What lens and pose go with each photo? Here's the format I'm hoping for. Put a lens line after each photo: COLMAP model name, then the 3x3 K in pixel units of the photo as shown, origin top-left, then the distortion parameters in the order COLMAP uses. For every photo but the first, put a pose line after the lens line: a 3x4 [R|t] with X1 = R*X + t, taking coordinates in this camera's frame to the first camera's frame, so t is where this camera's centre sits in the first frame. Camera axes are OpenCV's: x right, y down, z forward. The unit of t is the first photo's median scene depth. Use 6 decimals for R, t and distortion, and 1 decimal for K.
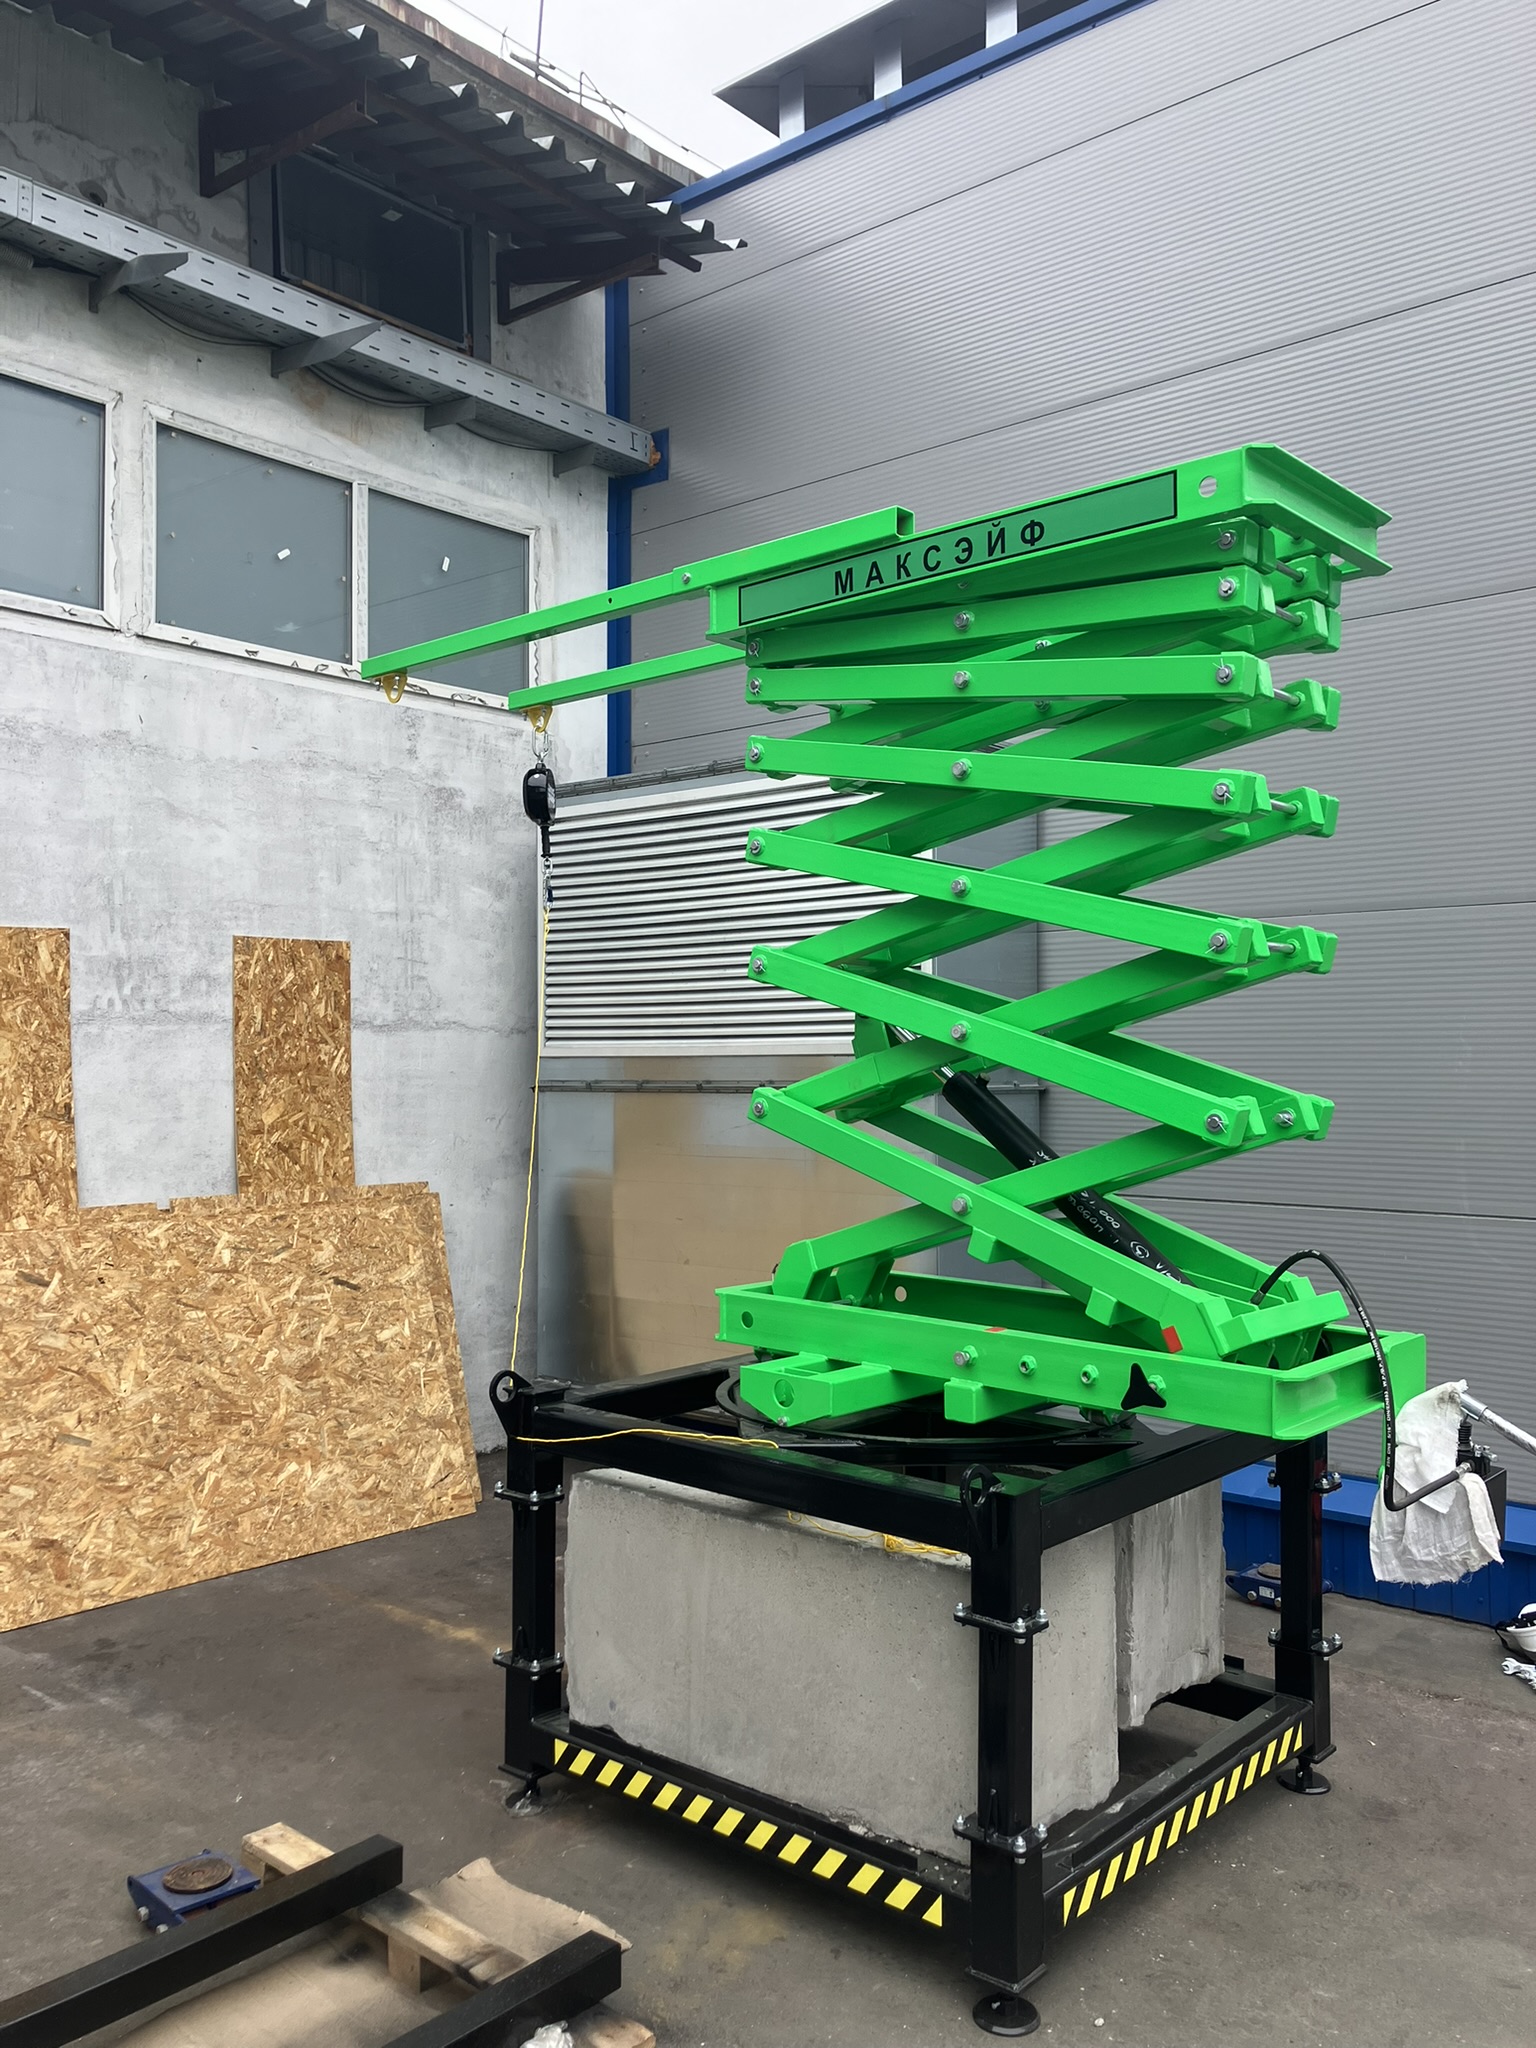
lens RADIAL K [[1672.9, 0, 769.8], [0, 1672.9, 1021.9], [0, 0, 1]] dist [0.036466, -0.038781]
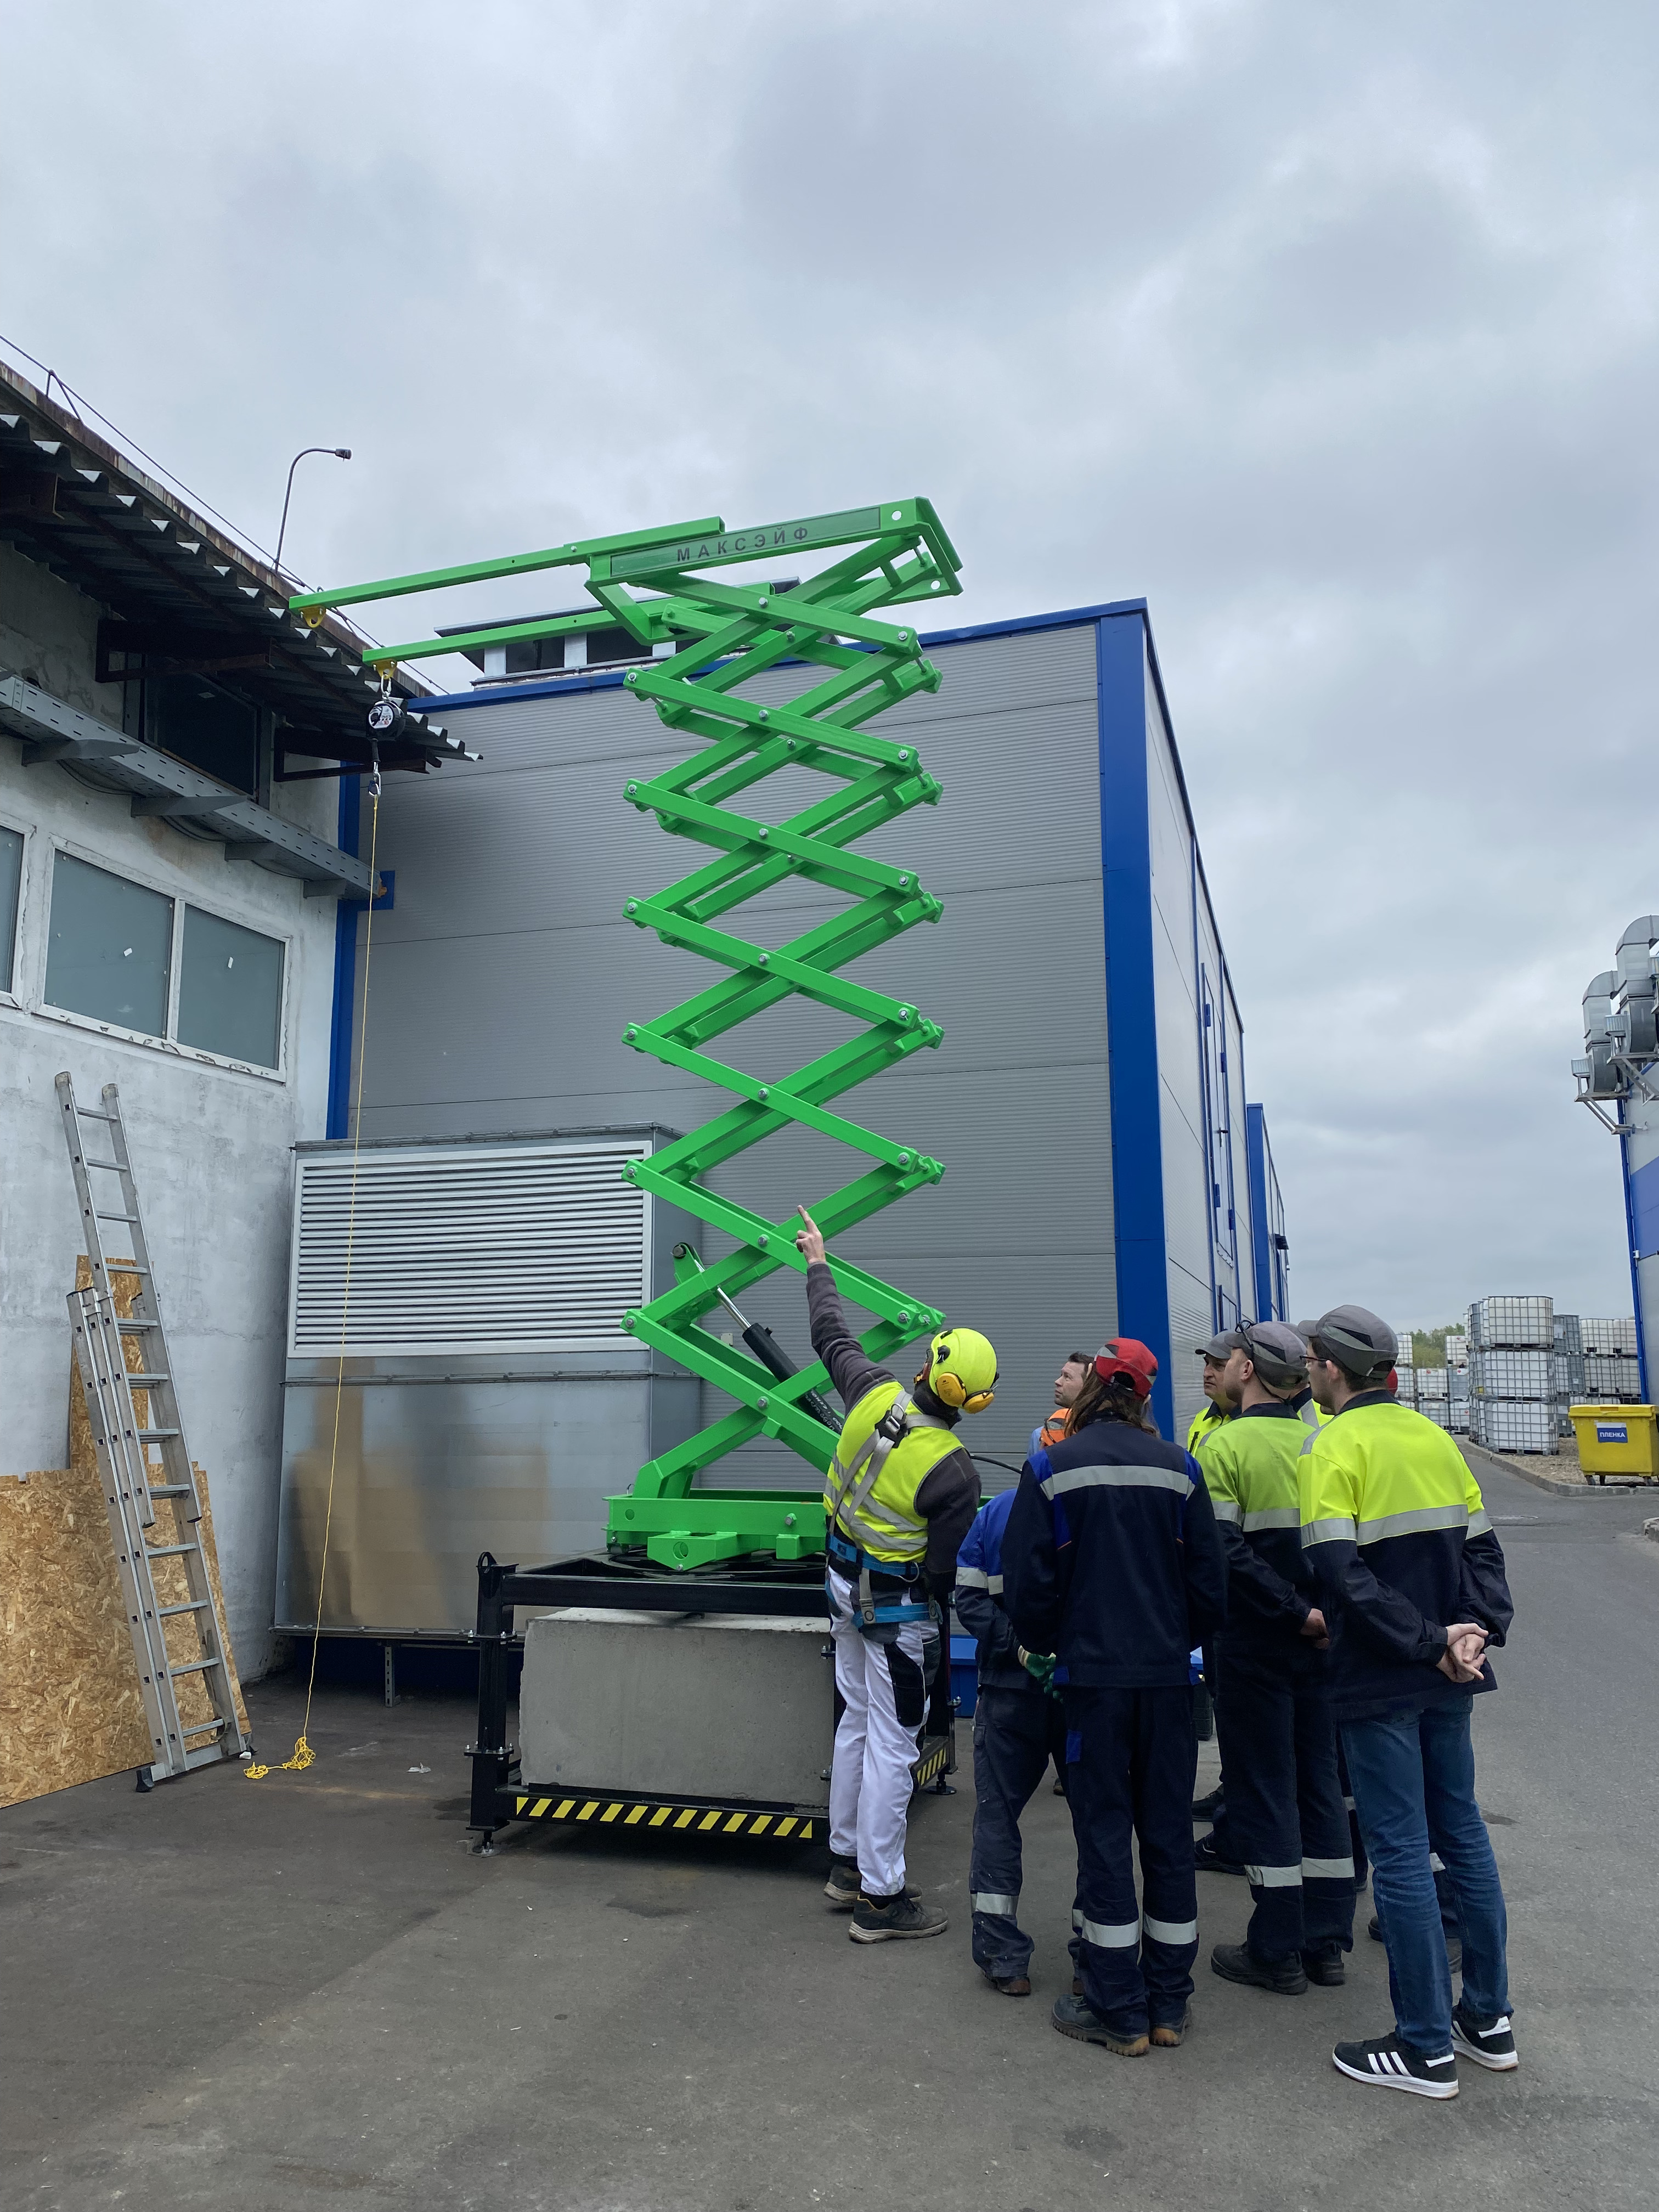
lens RADIAL K [[1675.2, 0, 831.7], [0, 1675.2, 1101.3], [0, 0, 1]] dist [0.009719, -0.006778]
pose [[0.914551, 0.063447, 0.399463, -0.324653], [-0.003917, 0.988963, -0.148111, 0.017852], [-0.404451, 0.133890, 0.904706, -0.361258]]
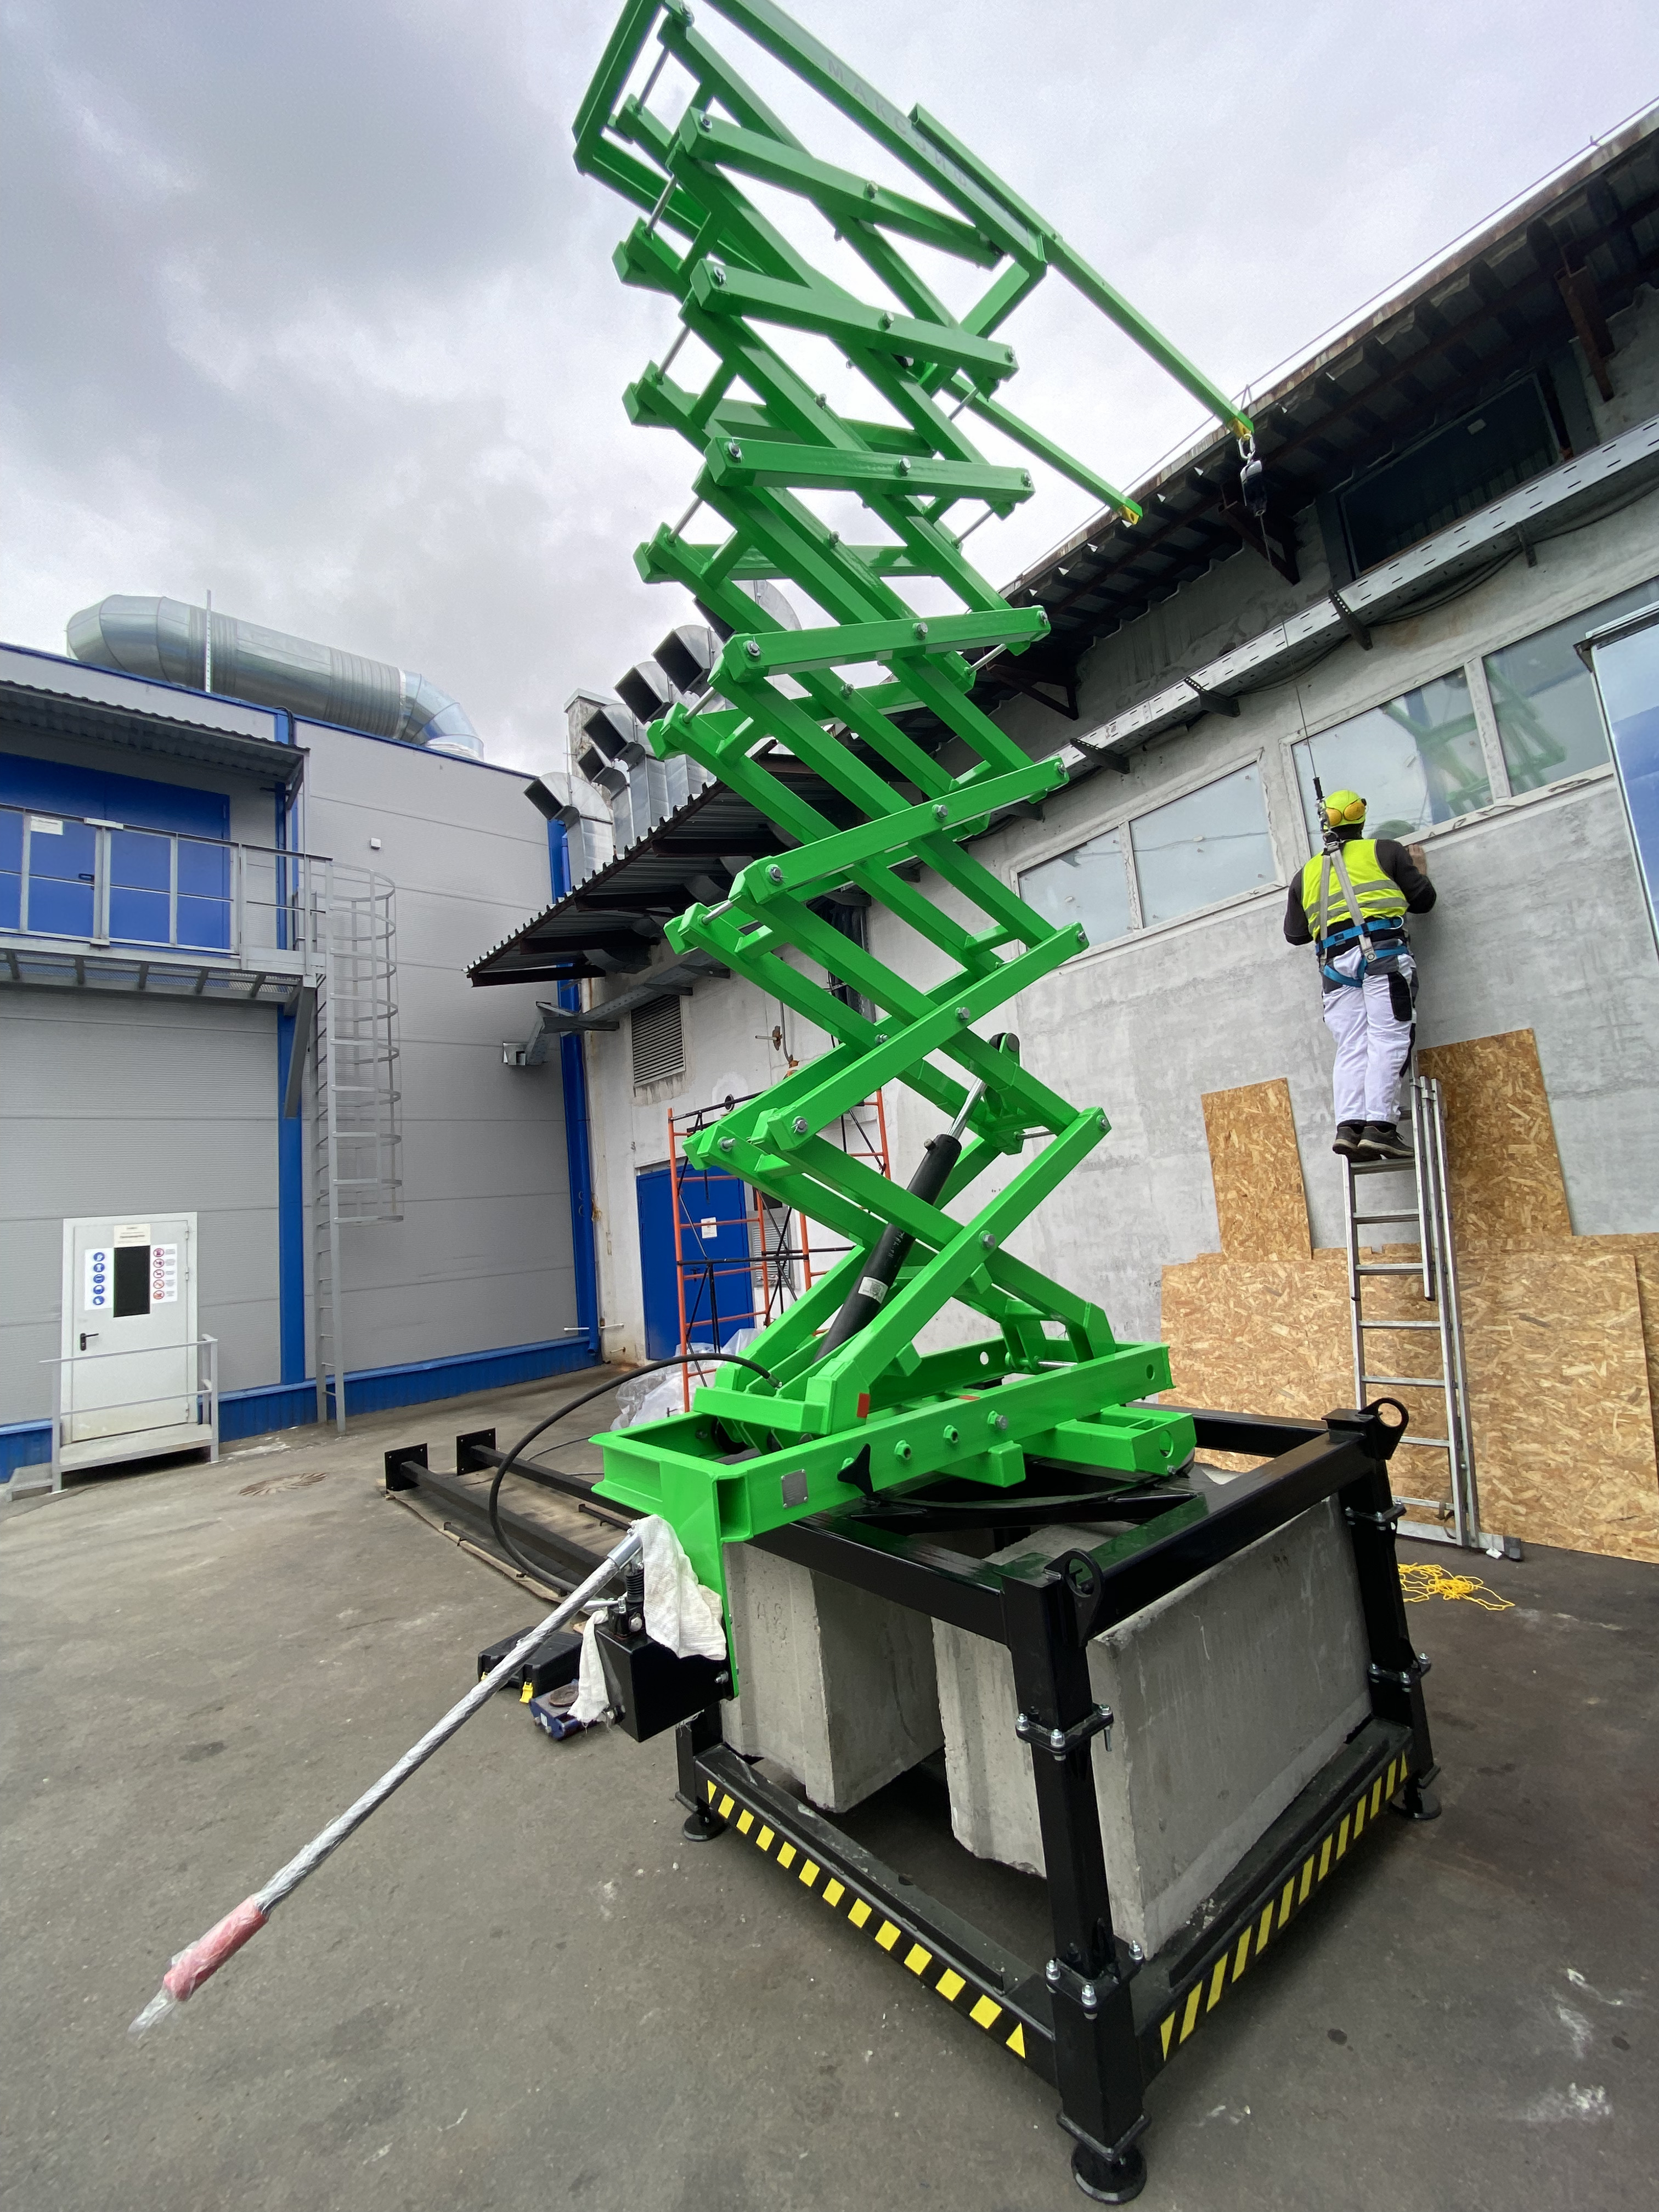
lens RADIAL K [[896.2, 0, 824.3], [0, 896.2, 1114.1], [0, 0, 1]] dist [-0.002255, -0.006961]
pose [[-0.188615, -0.106962, -0.976209, 0.494851], [0.114806, 0.984833, -0.130089, 0.039886], [0.975317, -0.136611, -0.173475, 0.679203]]
